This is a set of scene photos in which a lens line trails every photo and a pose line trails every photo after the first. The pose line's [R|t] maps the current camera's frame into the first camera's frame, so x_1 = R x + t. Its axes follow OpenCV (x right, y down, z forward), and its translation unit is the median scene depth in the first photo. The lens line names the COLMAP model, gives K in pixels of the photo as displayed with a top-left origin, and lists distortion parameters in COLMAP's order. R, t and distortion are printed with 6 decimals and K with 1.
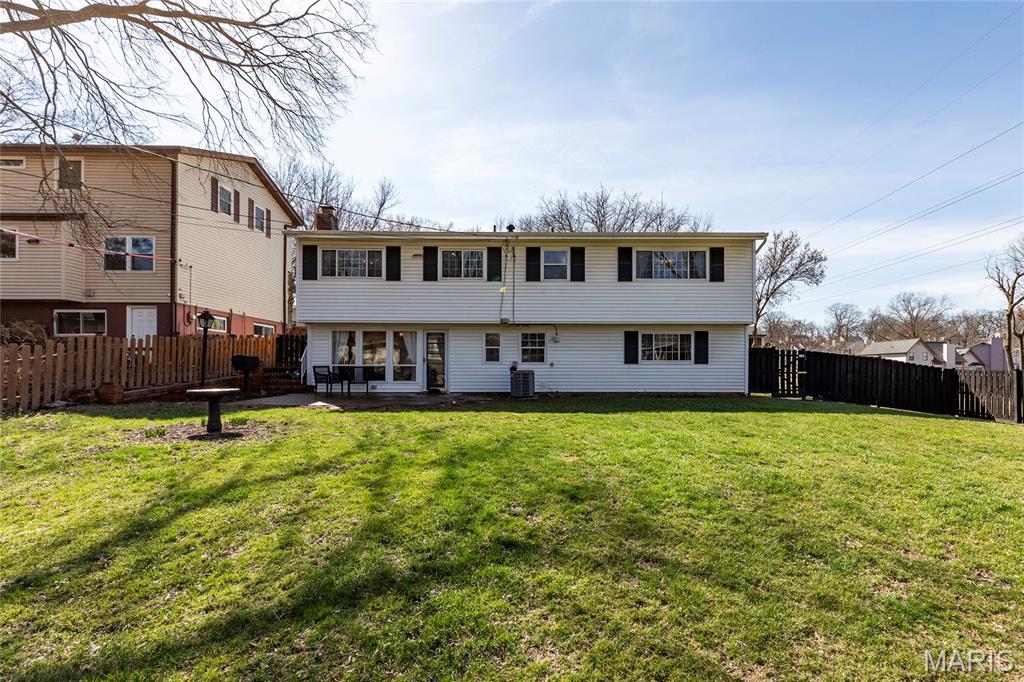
lens RADIAL K [[502.0, 0, 511.7], [0, 502.0, 372.5], [0, 0, 1]] dist [-0.000947, -0.000073]
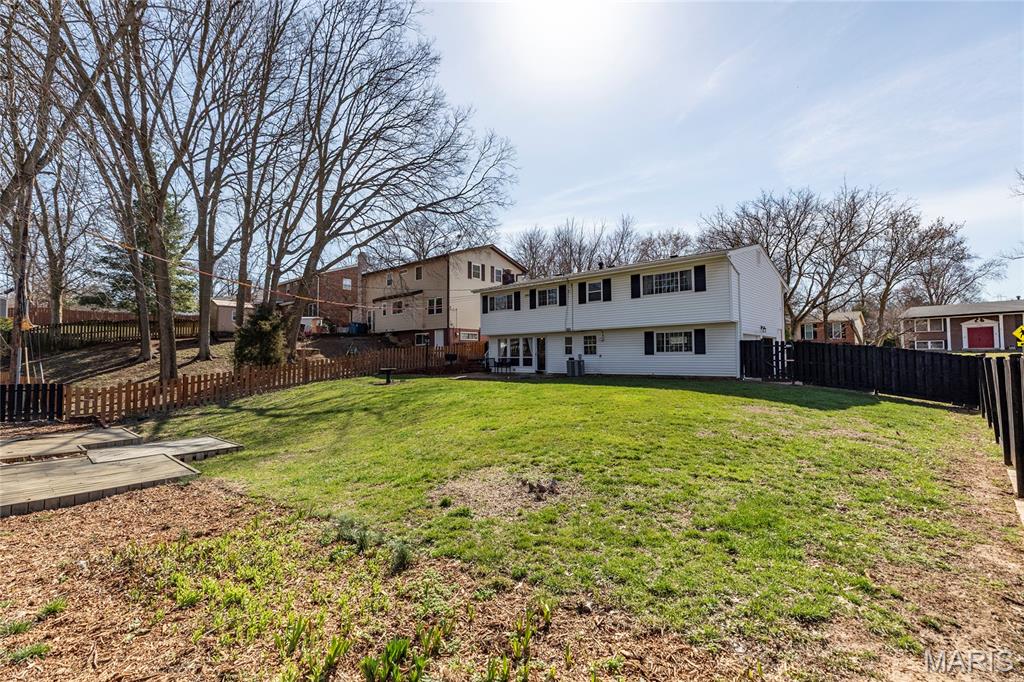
lens RADIAL K [[475.7, 0, 512.0], [0, 475.7, 341.0], [0, 0, 1]] dist [-0.000937, -0.000126]
pose [[0.716383, -0.032235, -0.696962, 0.903146], [0.007076, 0.999216, -0.038942, -0.006610], [0.697671, 0.022966, 0.716050, -0.226181]]
